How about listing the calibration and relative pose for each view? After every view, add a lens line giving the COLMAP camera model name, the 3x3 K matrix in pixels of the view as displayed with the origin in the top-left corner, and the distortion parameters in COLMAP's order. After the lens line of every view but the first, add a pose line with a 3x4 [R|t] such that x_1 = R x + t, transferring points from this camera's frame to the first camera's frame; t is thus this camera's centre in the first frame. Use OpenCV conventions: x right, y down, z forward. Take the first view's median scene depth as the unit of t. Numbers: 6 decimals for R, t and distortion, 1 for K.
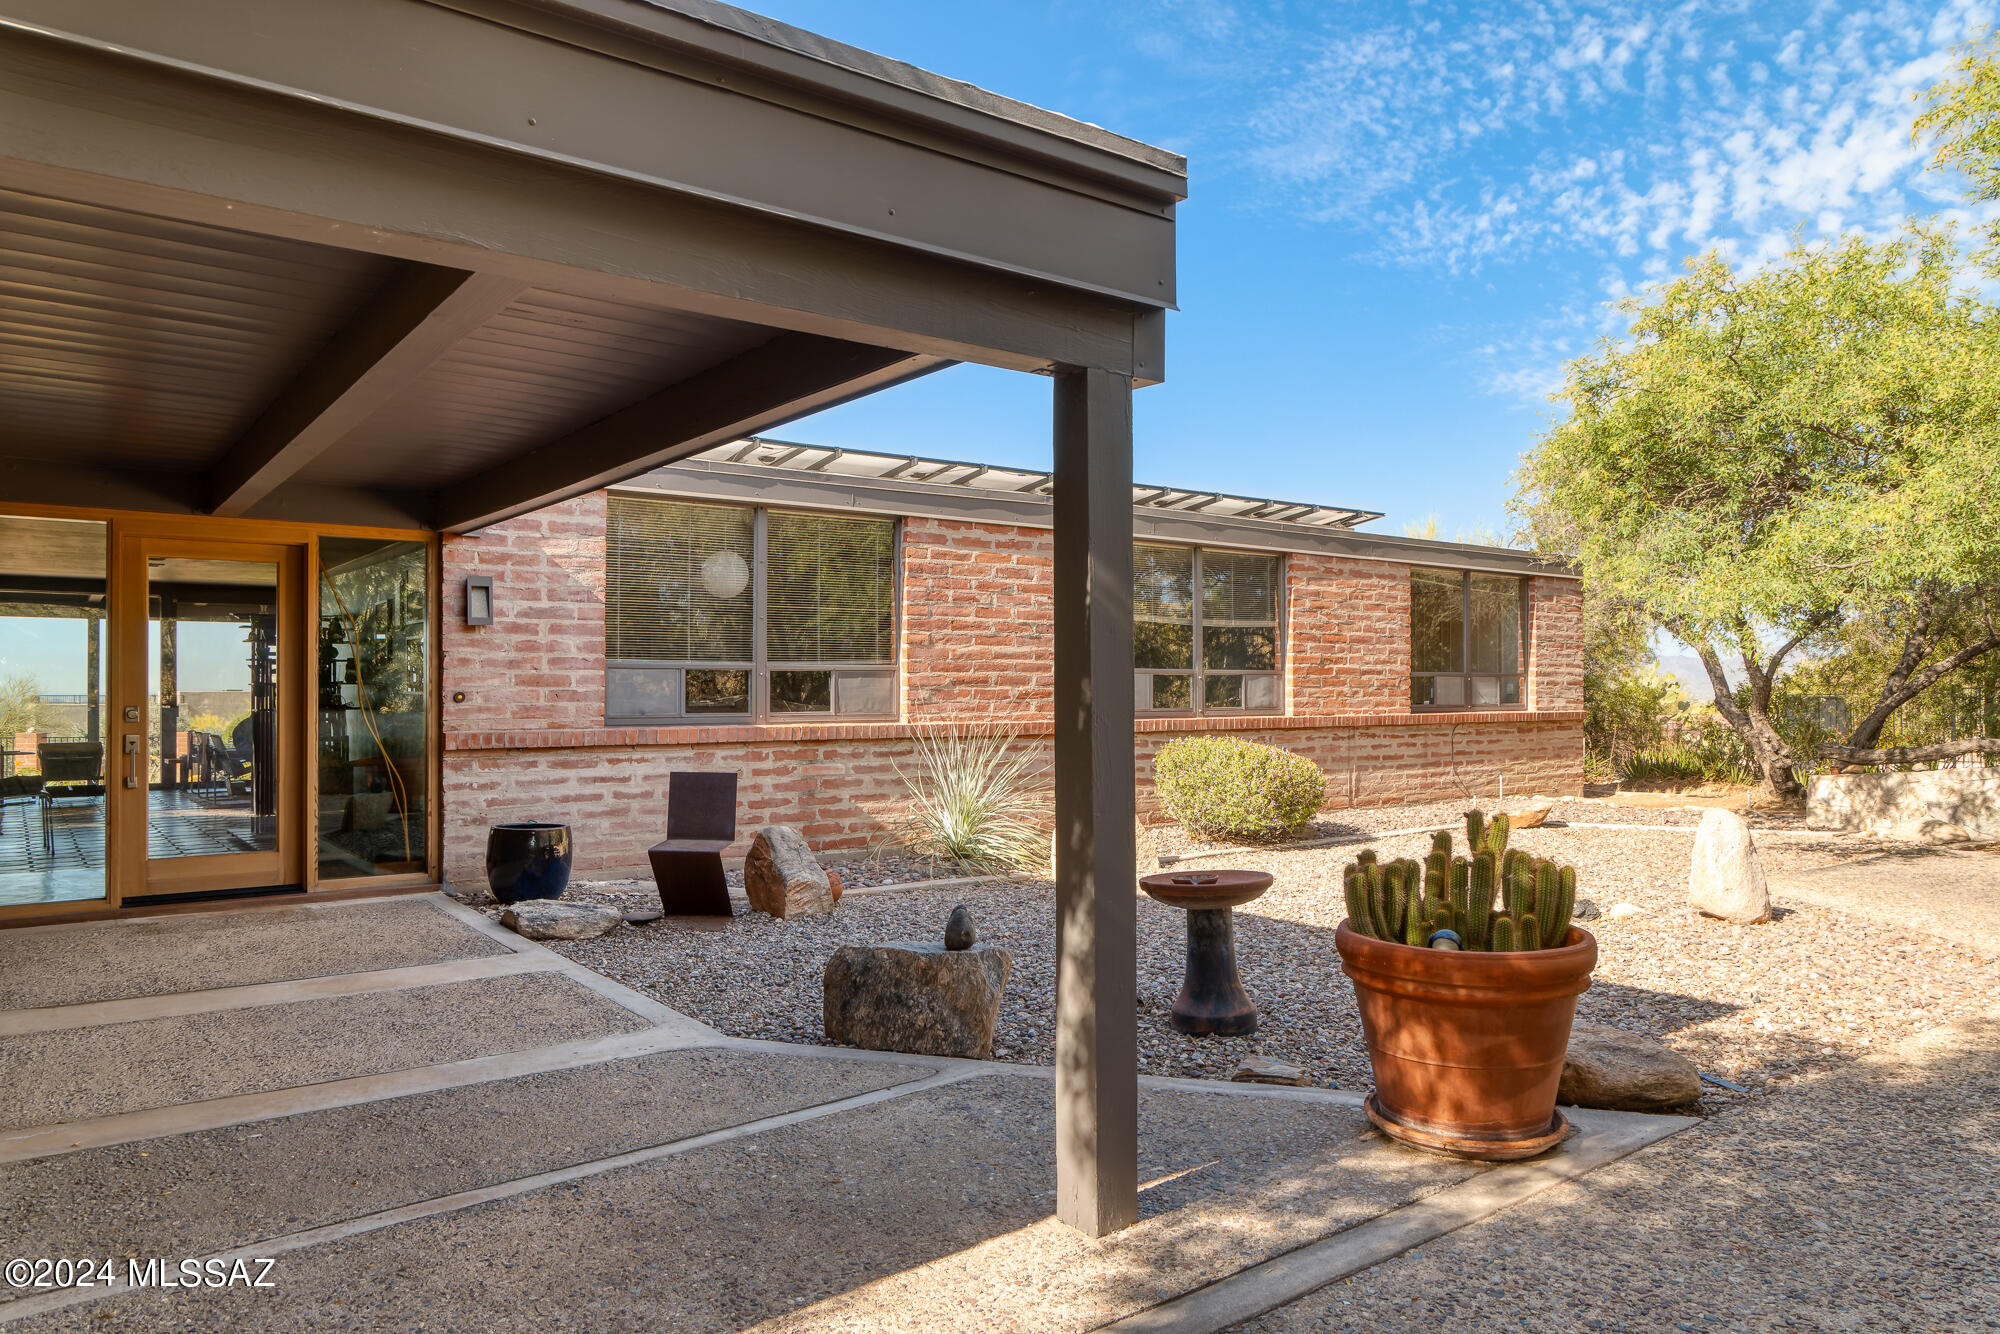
lens RADIAL K [[1338.5, 0, 995.5], [0, 1338.5, 673.8], [0, 0, 1]] dist [-0.003272, 0.055654]
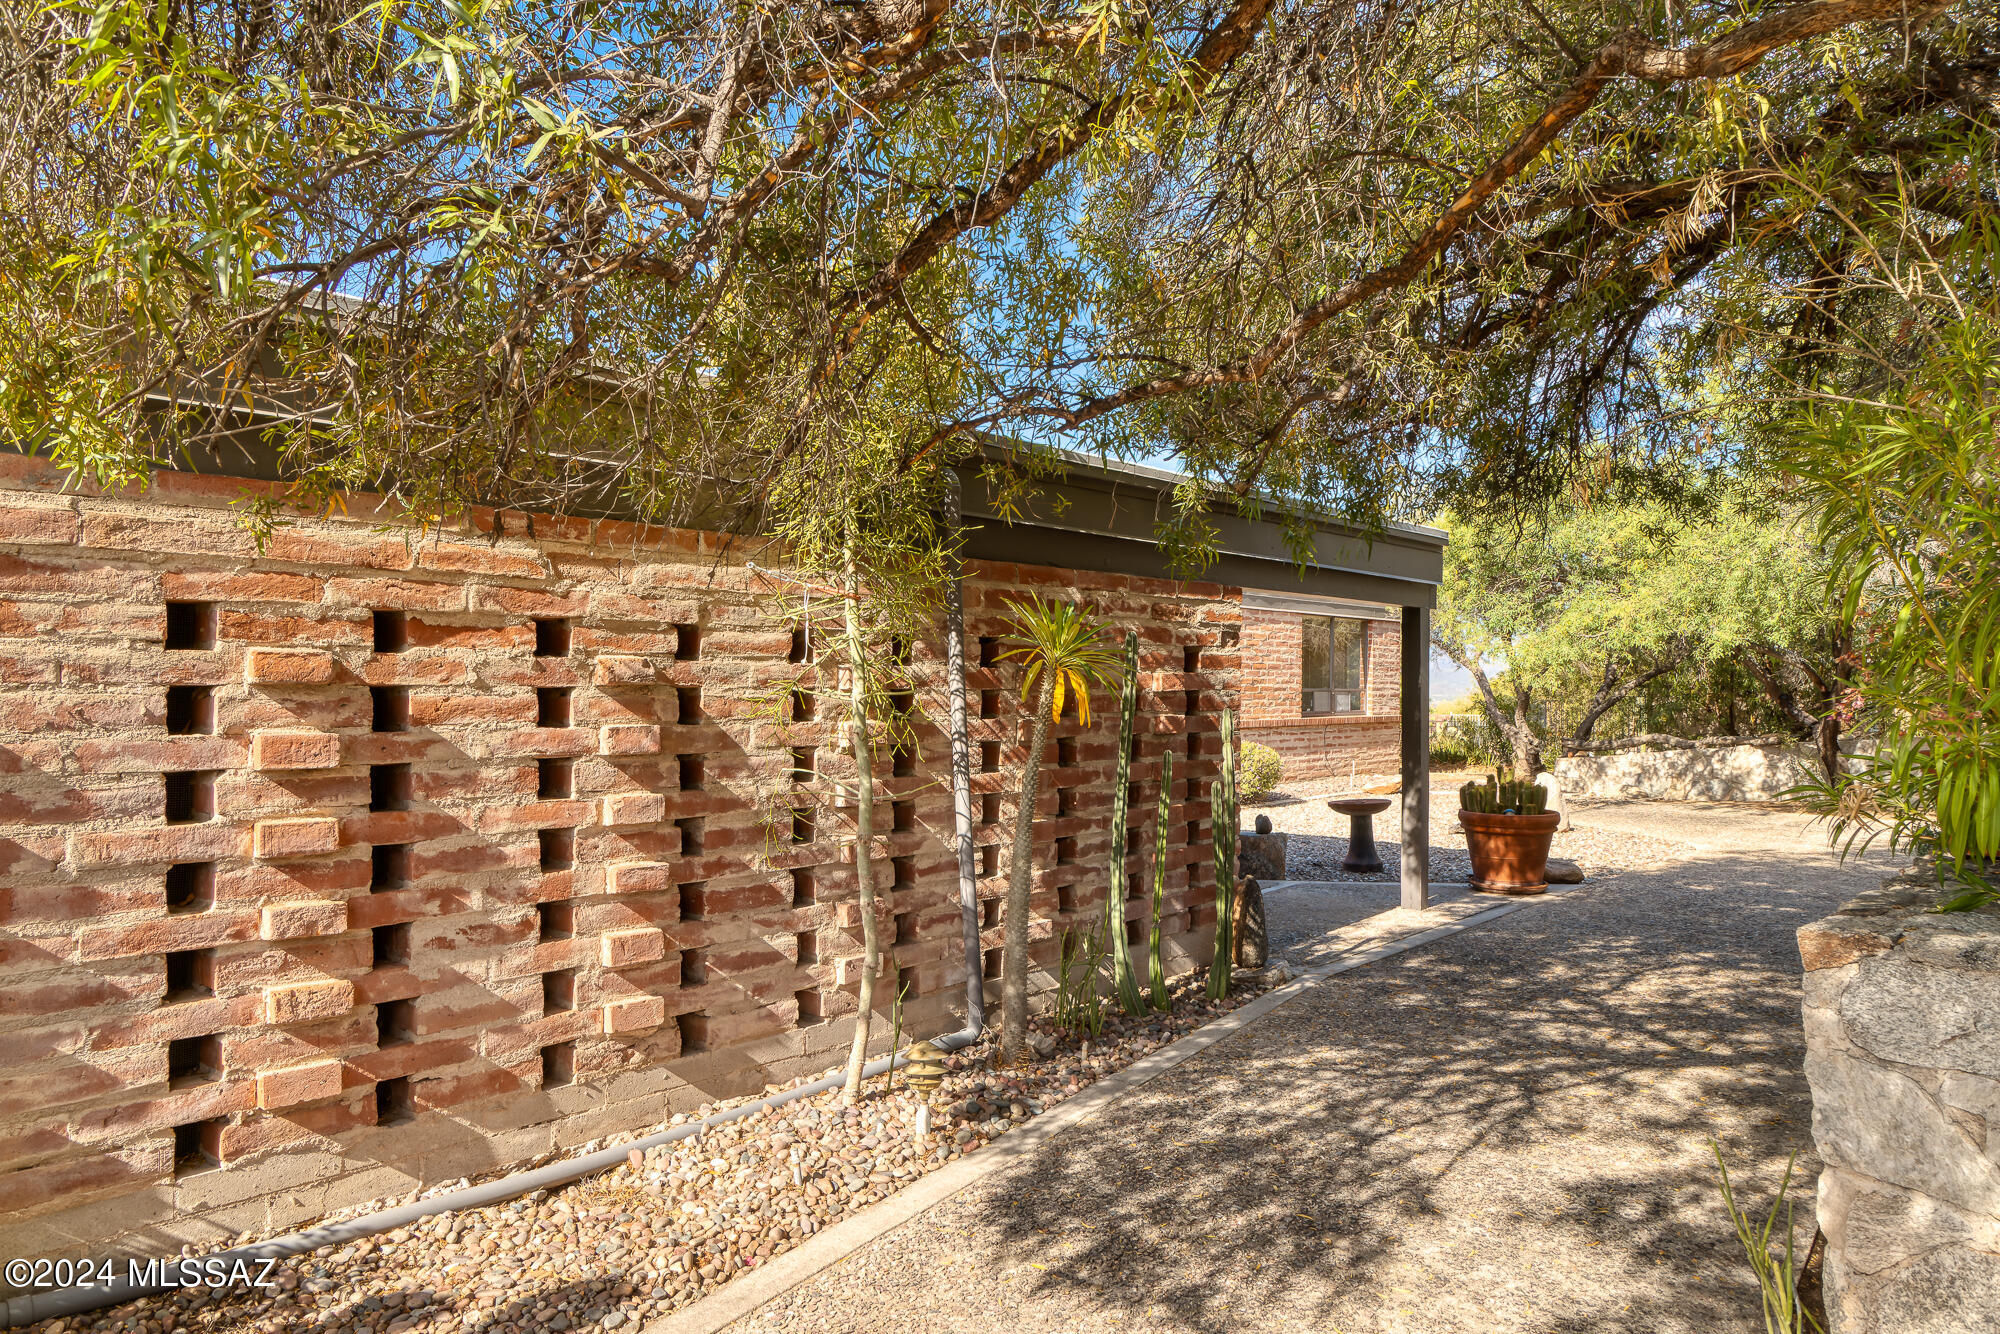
lens RADIAL K [[1338.5, 0, 995.5], [0, 1338.5, 673.8], [0, 0, 1]] dist [-0.003272, 0.055654]
pose [[0.982031, 0.003580, 0.188688, -0.389072], [-0.003302, 0.999993, -0.001789, -0.018900], [-0.188693, 0.001134, 0.982036, -0.477676]]
